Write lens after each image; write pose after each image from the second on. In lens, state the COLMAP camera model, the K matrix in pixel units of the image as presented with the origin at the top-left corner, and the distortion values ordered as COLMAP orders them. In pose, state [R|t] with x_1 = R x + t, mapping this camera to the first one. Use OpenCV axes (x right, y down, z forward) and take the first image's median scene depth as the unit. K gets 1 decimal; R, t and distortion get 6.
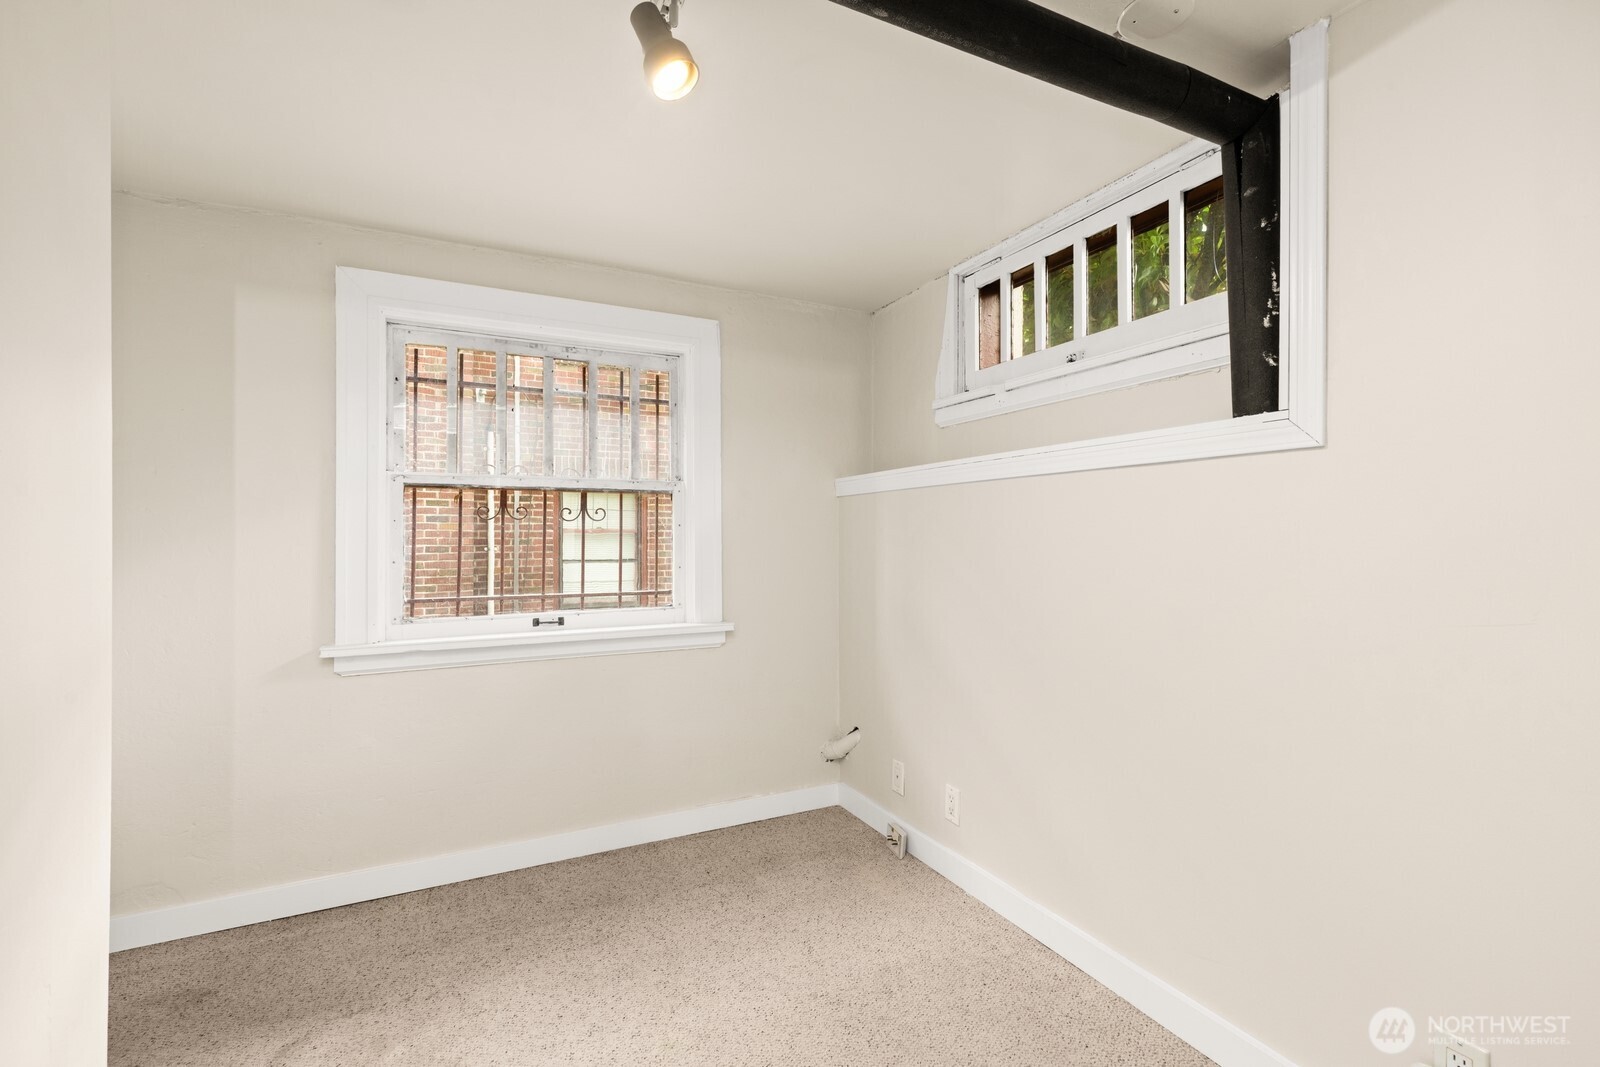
lens RADIAL K [[717.2, 0, 801.6], [0, 717.2, 533.1], [0, 0, 1]] dist [0.001517, -0.000828]
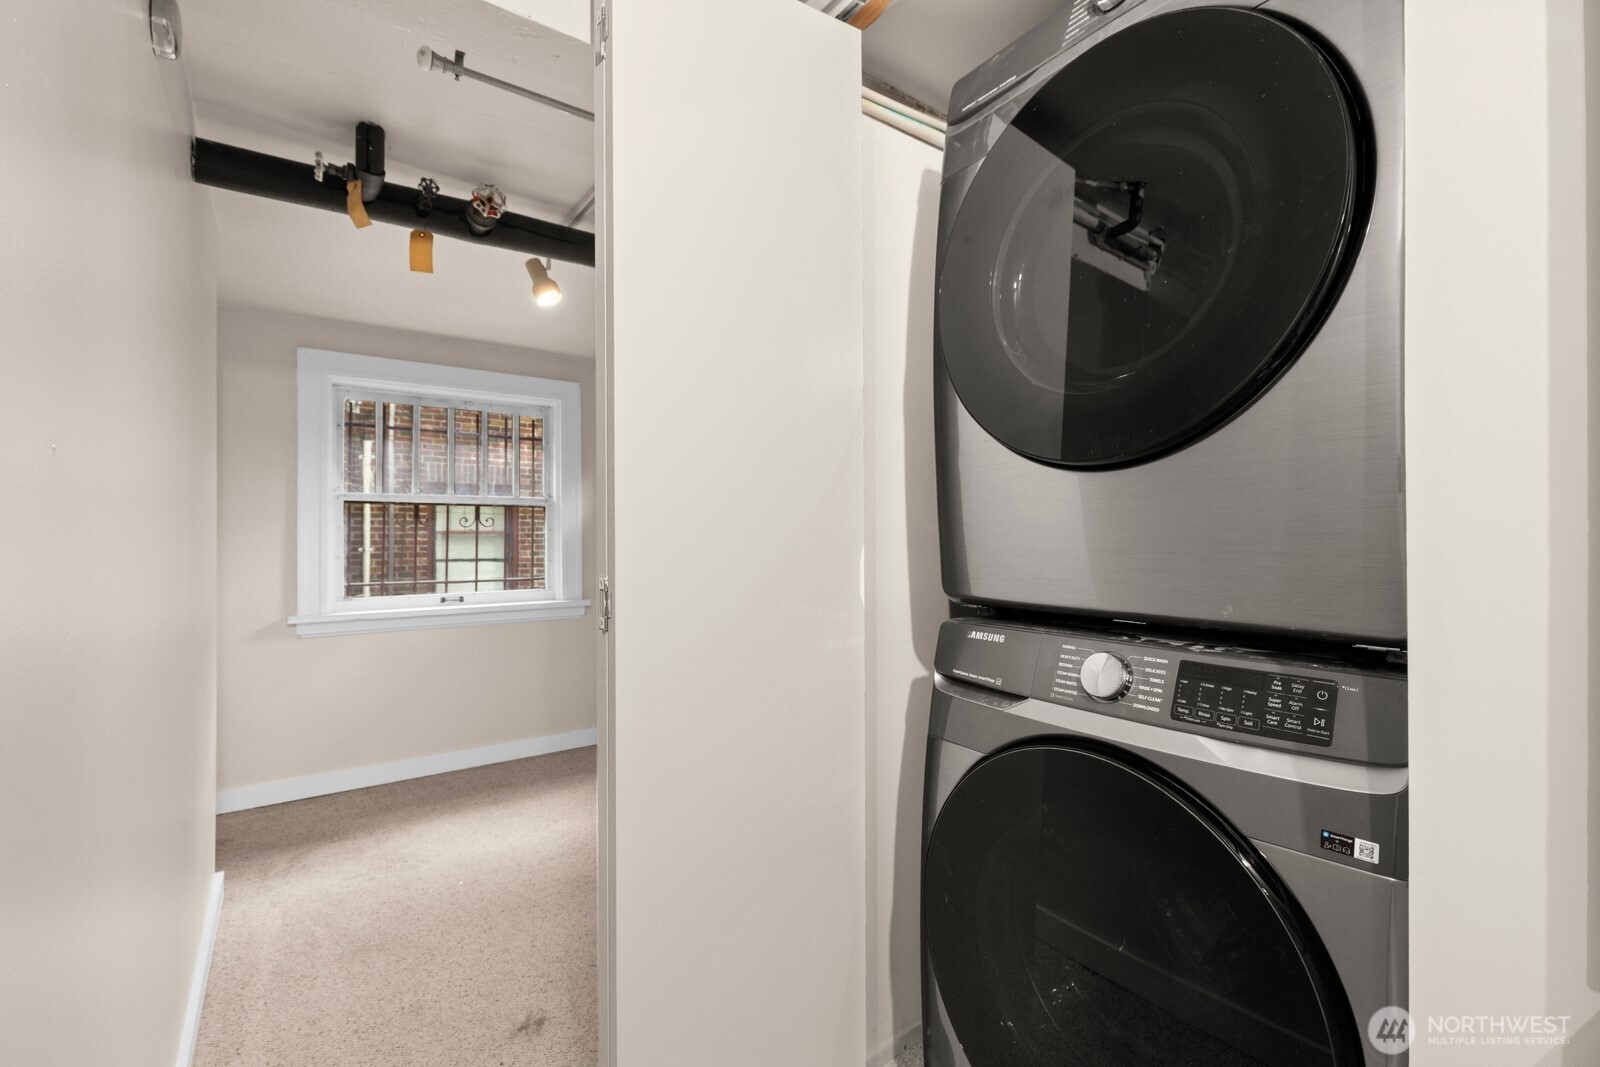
lens RADIAL K [[717.2, 0, 798.3], [0, 717.2, 537.1], [0, 0, 1]] dist [0.001517, -0.000828]
pose [[0.985849, 0.000137, 0.167638, 0.075040], [-0.000916, 0.999989, 0.004570, -0.004789], [-0.167635, -0.004659, 0.985838, -0.479583]]
